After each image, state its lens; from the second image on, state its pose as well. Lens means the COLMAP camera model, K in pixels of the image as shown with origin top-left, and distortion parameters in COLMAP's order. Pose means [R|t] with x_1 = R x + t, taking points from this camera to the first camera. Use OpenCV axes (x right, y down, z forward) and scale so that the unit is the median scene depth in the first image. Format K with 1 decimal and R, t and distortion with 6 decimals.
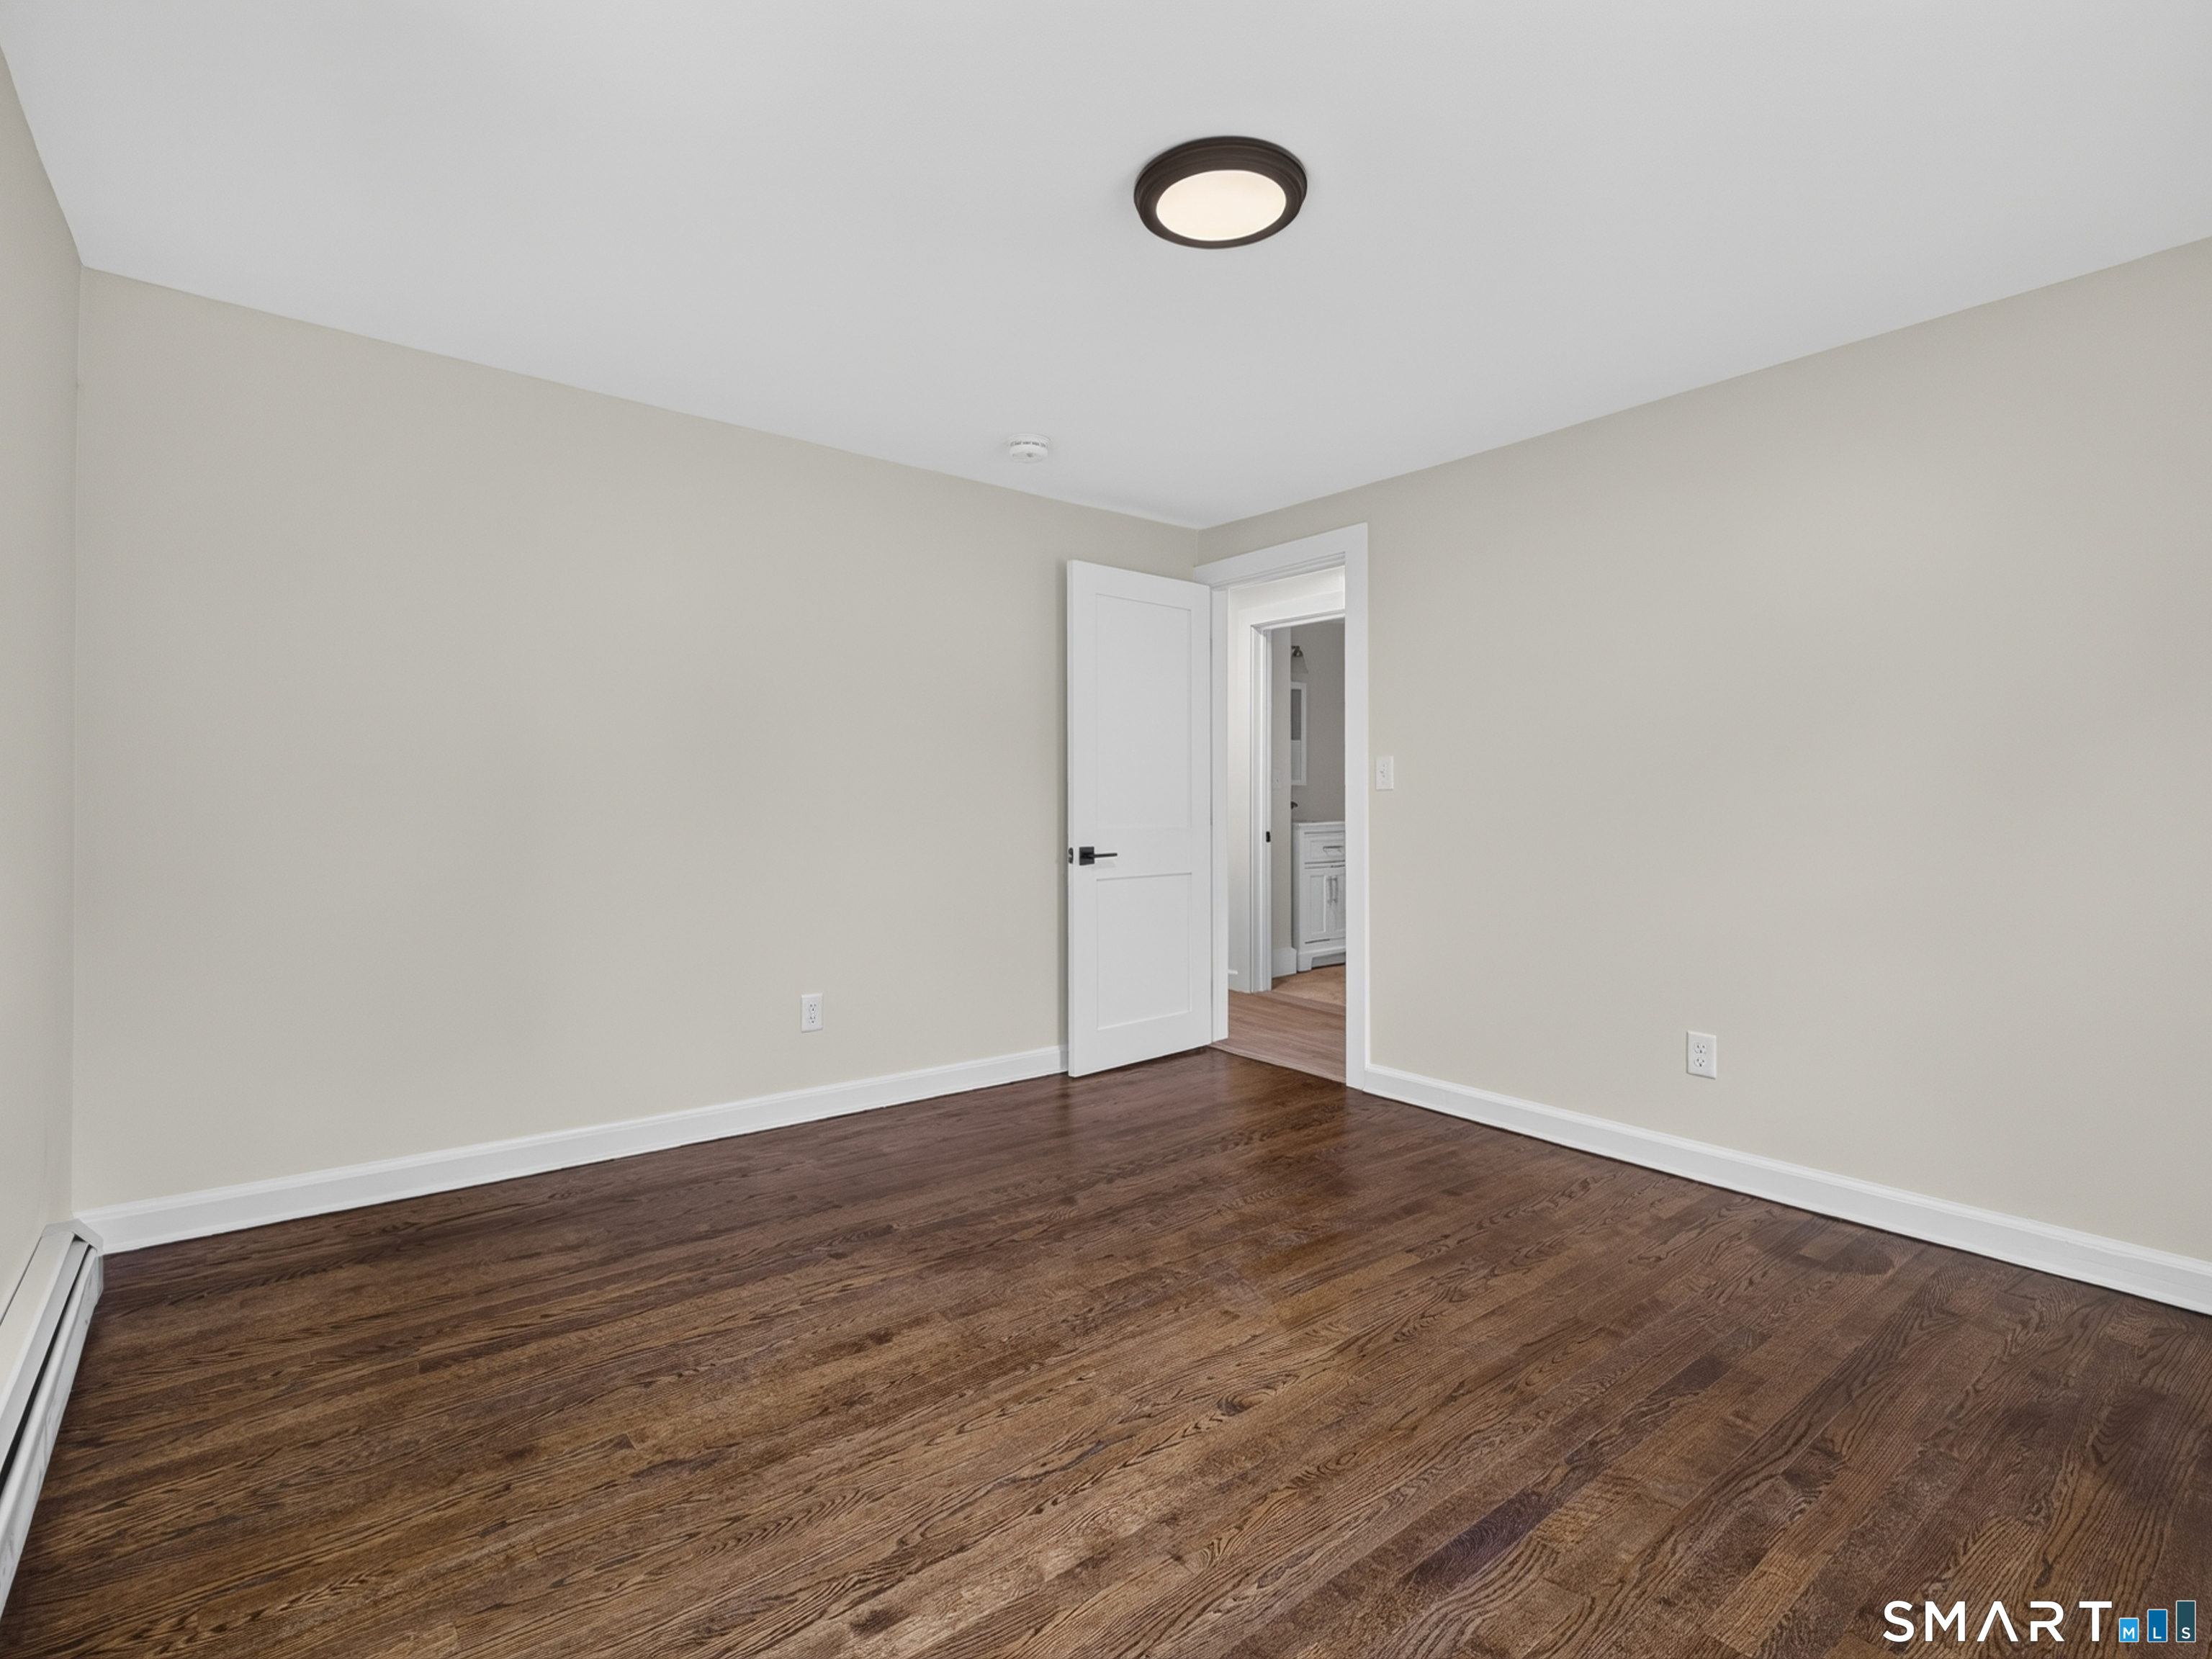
lens RADIAL K [[1045.3, 0, 1118.2], [0, 1045.3, 801.4], [0, 0, 1]] dist [0.006258, -0.001527]
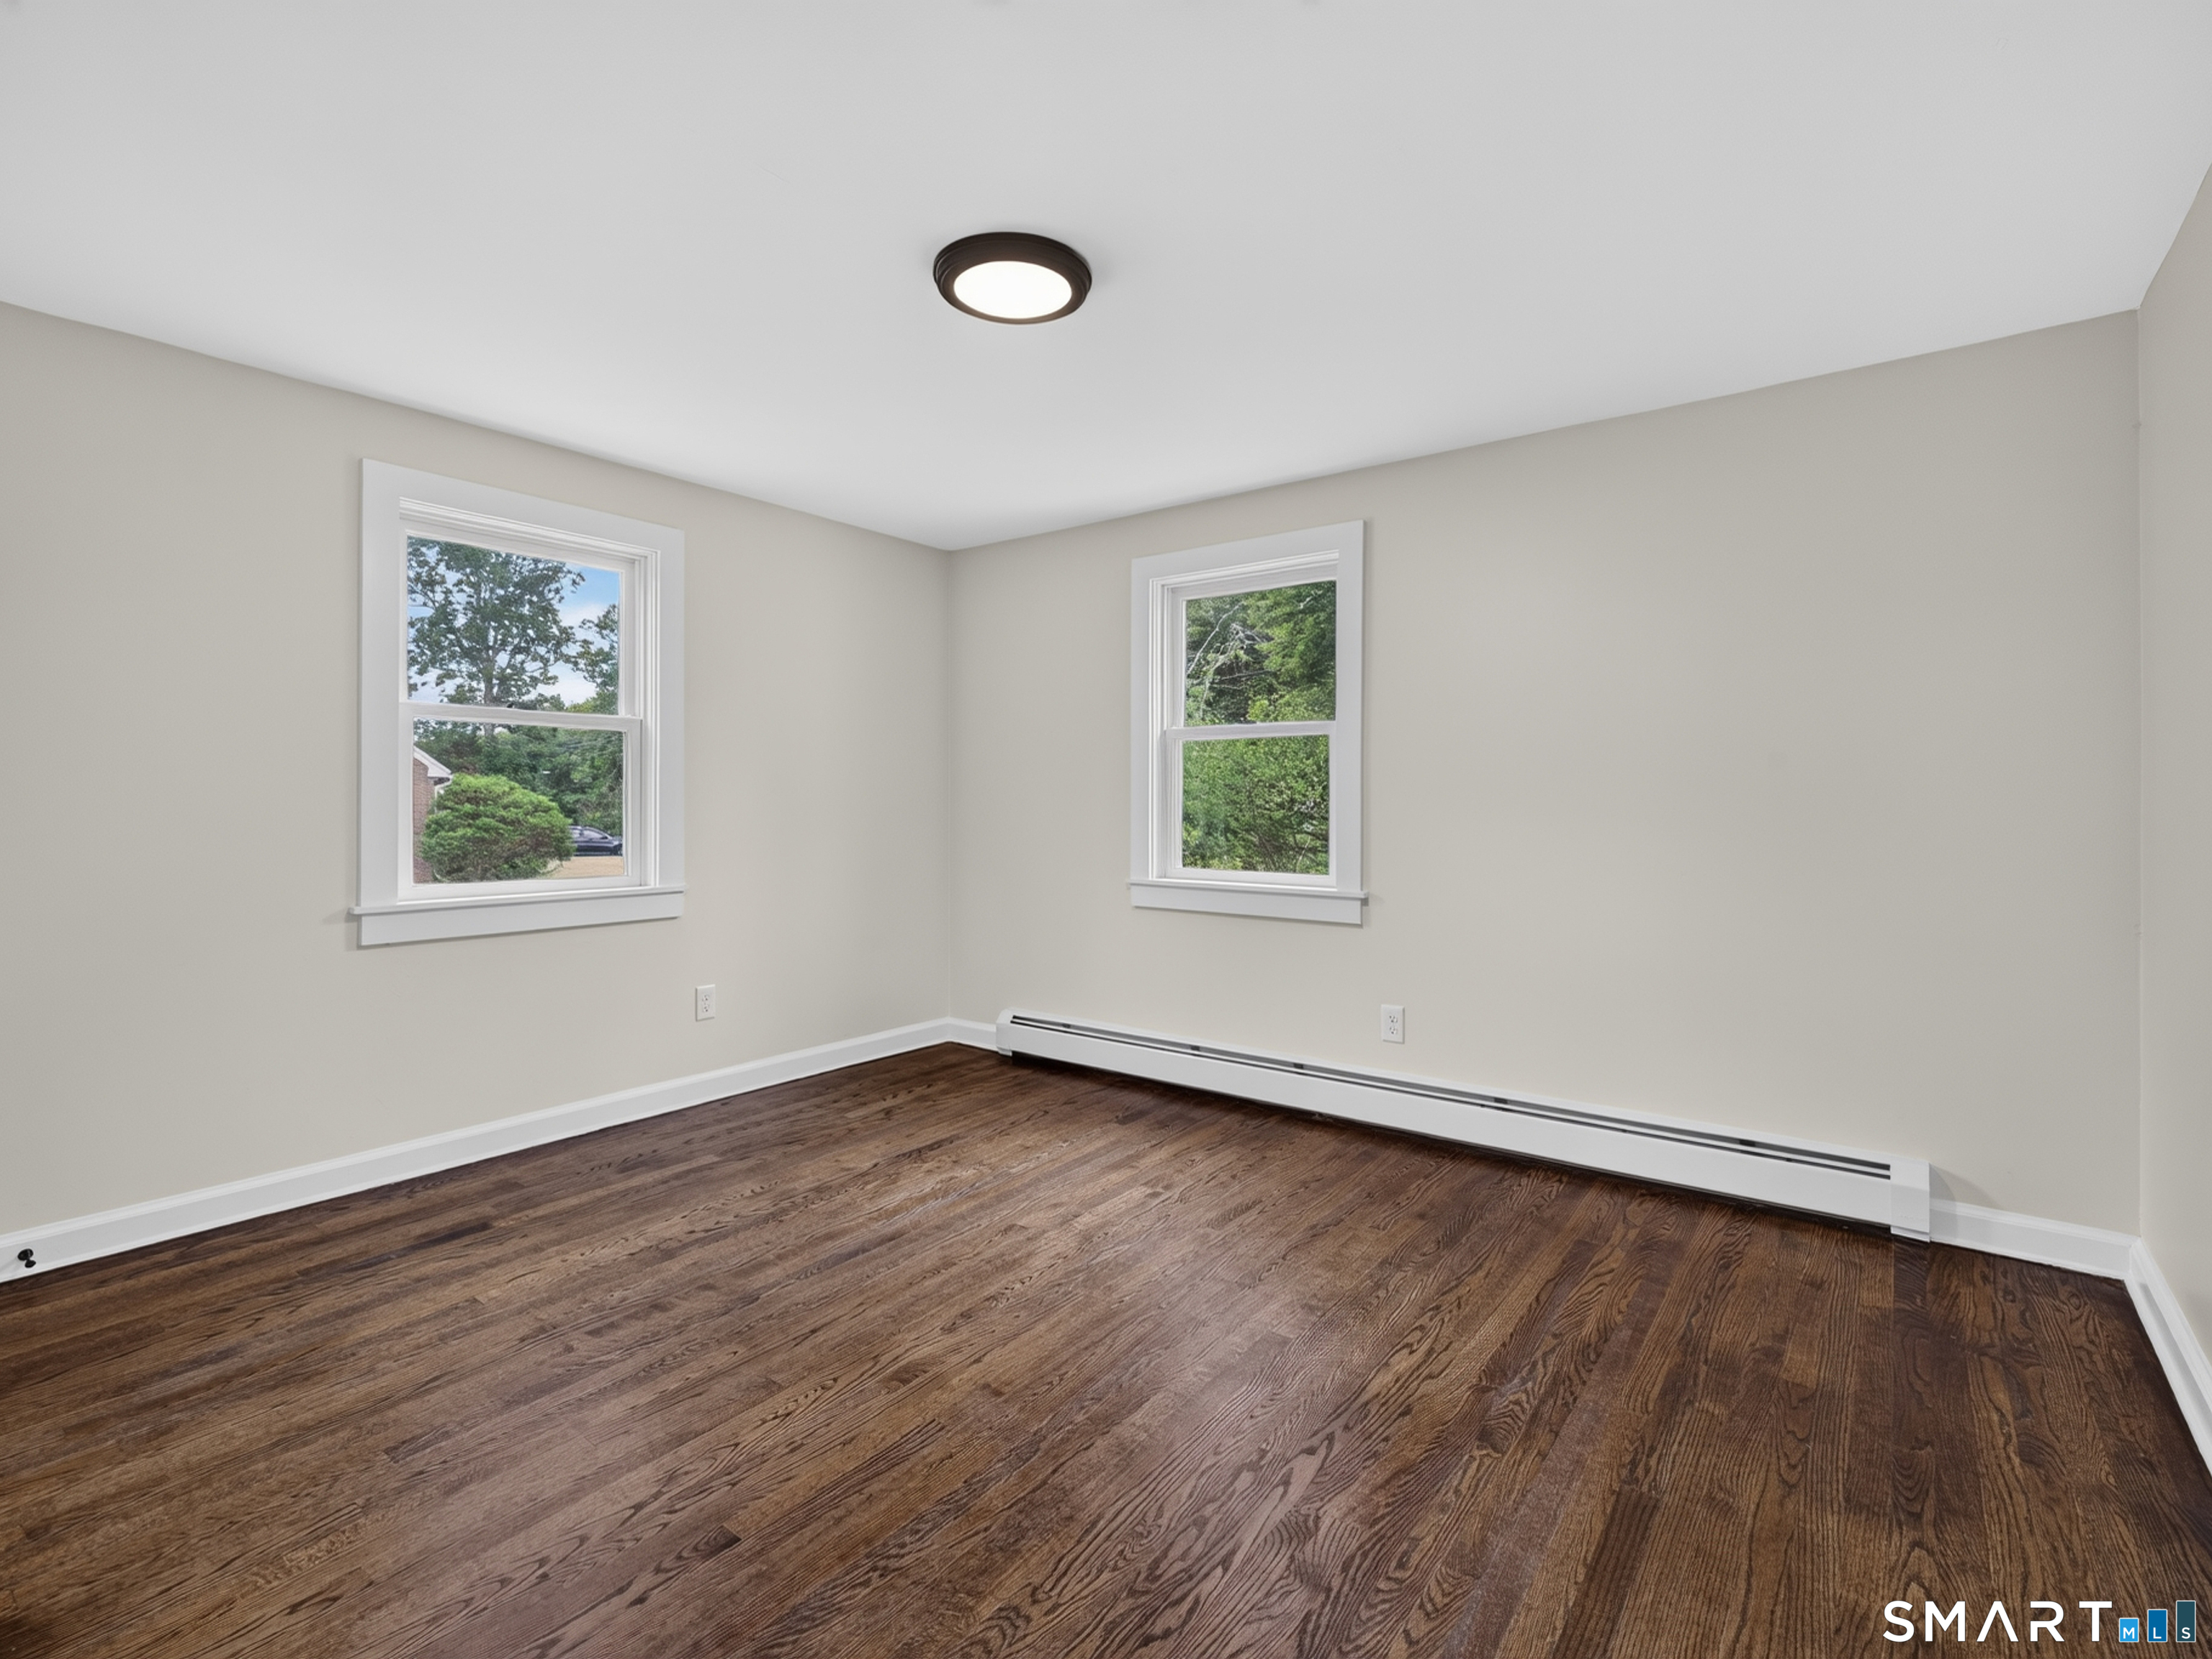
lens RADIAL K [[1045.3, 0, 1118.2], [0, 1045.3, 801.4], [0, 0, 1]] dist [0.006258, -0.001527]
pose [[-0.970086, -0.002754, -0.242745, 0.256946], [-0.003779, 0.999986, 0.003757, -0.037593], [0.242731, 0.004562, -0.970083, 2.100418]]
